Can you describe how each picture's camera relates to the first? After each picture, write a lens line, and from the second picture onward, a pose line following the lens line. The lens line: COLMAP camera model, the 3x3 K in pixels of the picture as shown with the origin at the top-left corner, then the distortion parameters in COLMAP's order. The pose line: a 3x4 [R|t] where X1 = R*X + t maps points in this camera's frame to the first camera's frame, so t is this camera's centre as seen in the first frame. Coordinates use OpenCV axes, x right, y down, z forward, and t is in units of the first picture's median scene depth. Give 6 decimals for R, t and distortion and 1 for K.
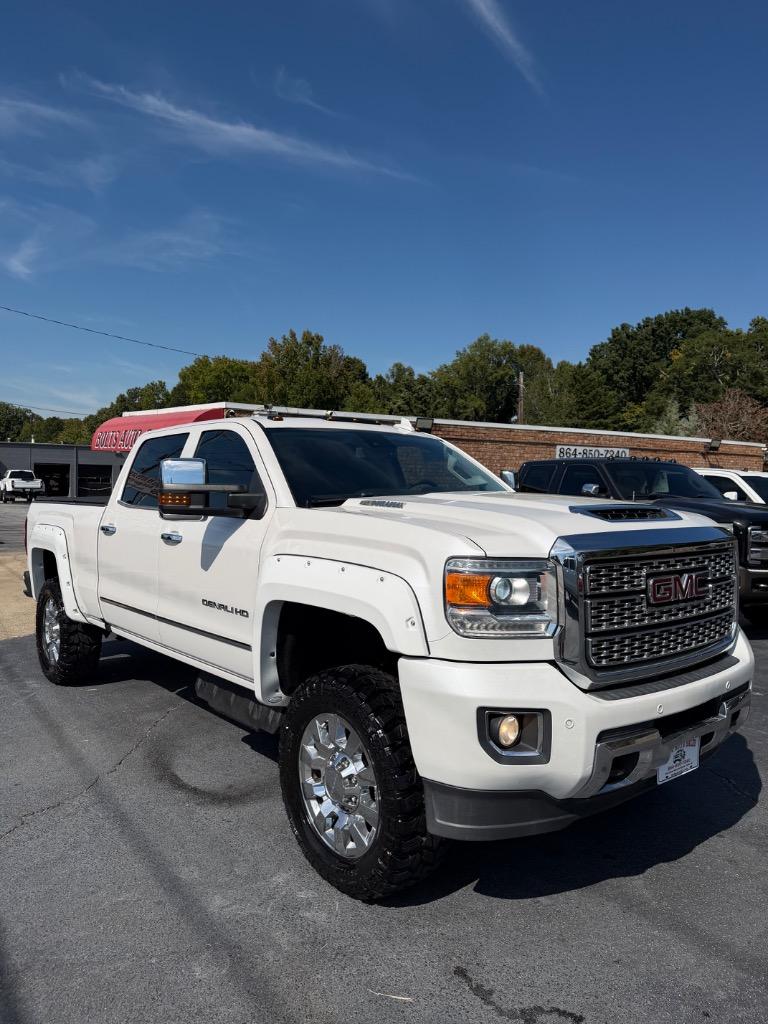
lens RADIAL K [[710.6, 0, 383.2], [0, 710.6, 510.1], [0, 0, 1]] dist [0.078185, -0.118894]
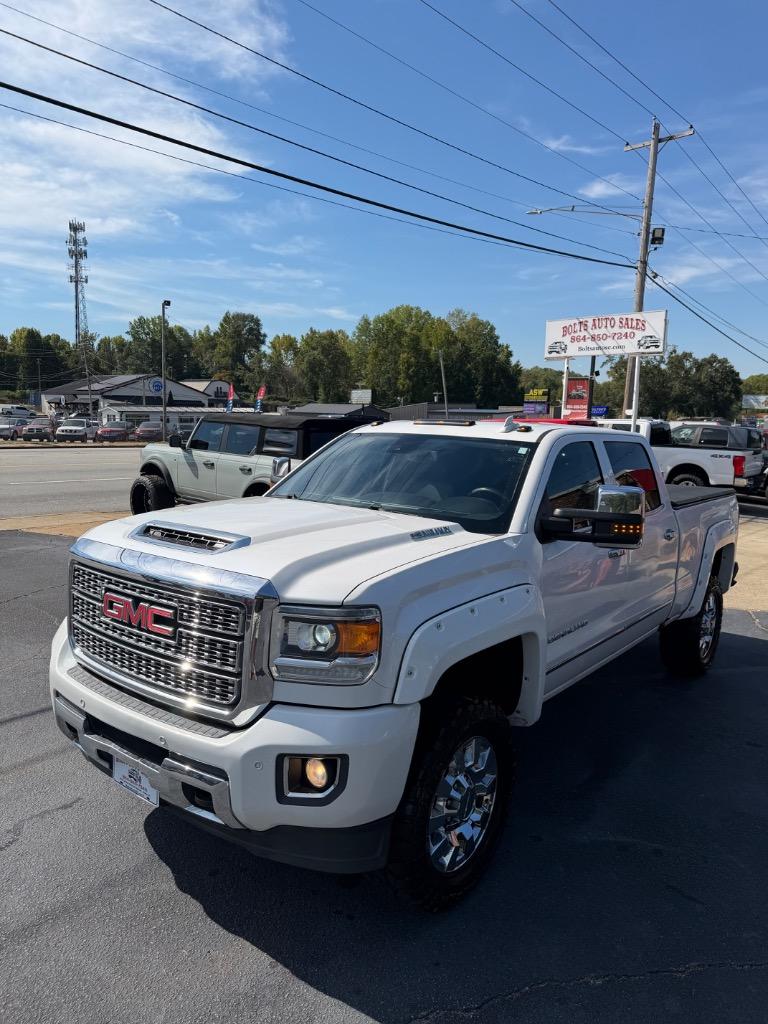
lens RADIAL K [[710.6, 0, 383.2], [0, 710.6, 510.1], [0, 0, 1]] dist [0.078185, -0.118894]
pose [[0.239541, 0.114897, -0.964064, 1.399371], [-0.064804, 0.992651, 0.102202, -0.154856], [0.968721, 0.037994, 0.245227, 1.050087]]
